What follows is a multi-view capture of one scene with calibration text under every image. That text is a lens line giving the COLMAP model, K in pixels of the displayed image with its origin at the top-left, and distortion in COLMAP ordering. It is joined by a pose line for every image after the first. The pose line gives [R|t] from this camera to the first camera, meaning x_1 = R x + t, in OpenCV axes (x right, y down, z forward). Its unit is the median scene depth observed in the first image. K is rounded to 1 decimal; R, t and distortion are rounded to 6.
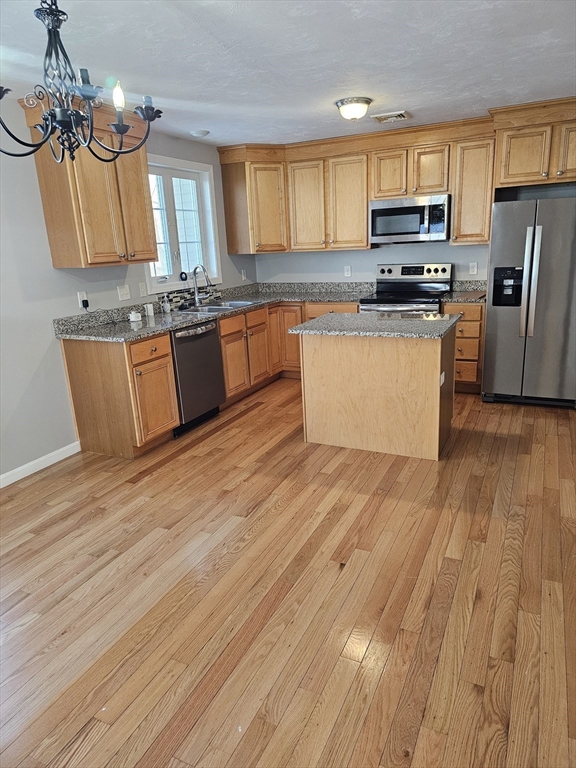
lens RADIAL K [[510.6, 0, 297.8], [0, 510.6, 380.2], [0, 0, 1]] dist [0.071257, -0.069670]
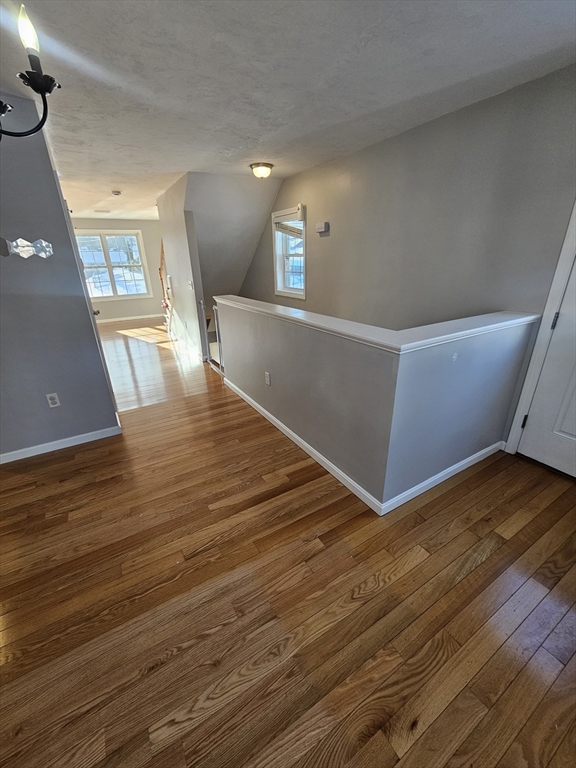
lens RADIAL K [[313.7, 0, 286.8], [0, 313.7, 386.4], [0, 0, 1]] dist [-0.000183, 0.000041]
pose [[-0.831482, -0.151922, 0.534376, -0.506490], [0.203045, 0.812235, 0.546852, -0.118448], [-0.517118, 0.563199, -0.644512, 0.539285]]
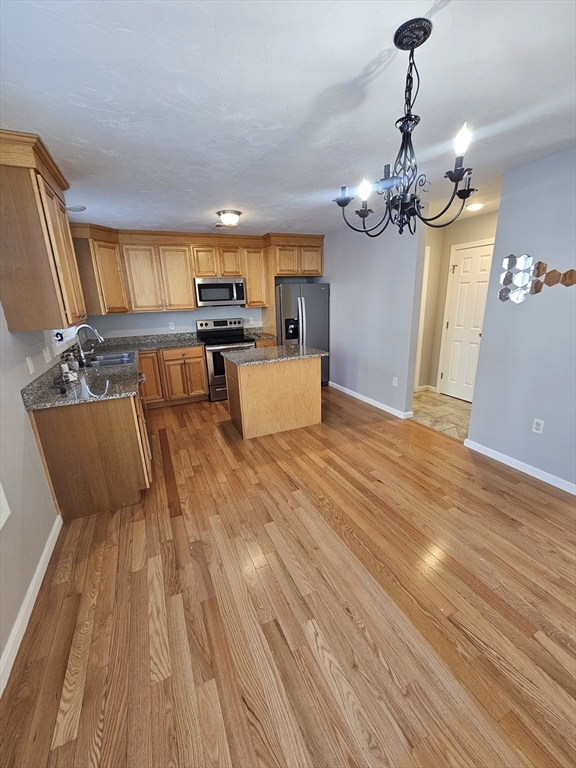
lens RADIAL K [[313.7, 0, 286.8], [0, 313.7, 386.4], [0, 0, 1]] dist [-0.000183, 0.000041]
pose [[0.647295, -0.187853, 0.738729, -0.567052], [0.205175, 0.976326, 0.068492, -0.066523], [-0.734107, 0.107235, 0.670513, 0.310673]]
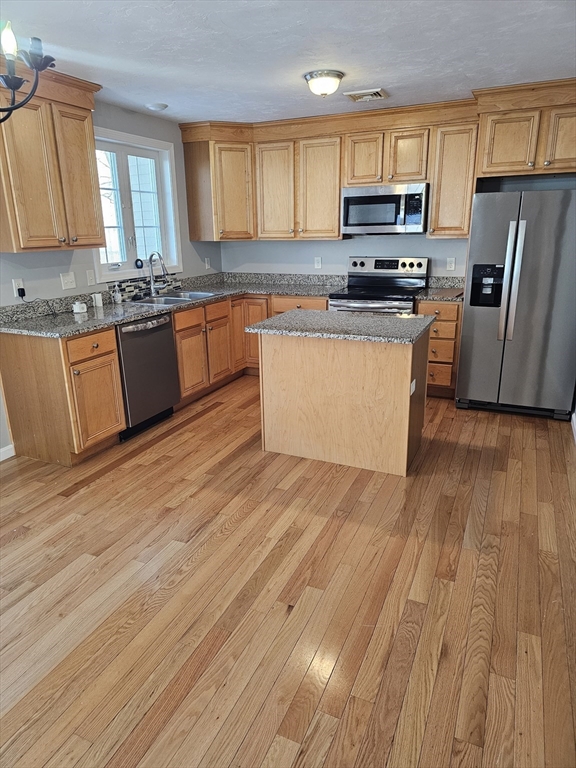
lens RADIAL K [[509.7, 0, 284.4], [0, 509.7, 379.1], [0, 0, 1]] dist [0.066235, -0.060915]
pose [[0.999540, 0.022714, 0.020075, 0.033274], [-0.023158, 0.999486, 0.022181, -0.029376], [-0.019561, -0.022636, 0.999552, 0.093212]]
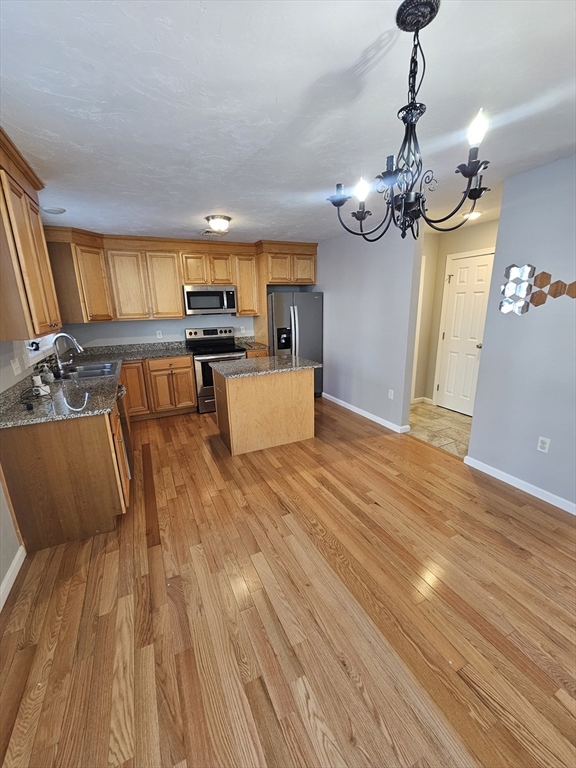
lens RADIAL K [[313.7, 0, 286.8], [0, 313.7, 386.4], [0, 0, 1]] dist [-0.000183, 0.000041]
pose [[0.632794, -0.167522, 0.755982, -0.524877], [0.200495, 0.978469, 0.049000, -0.077640], [-0.747913, 0.120564, 0.652756, 0.335714]]
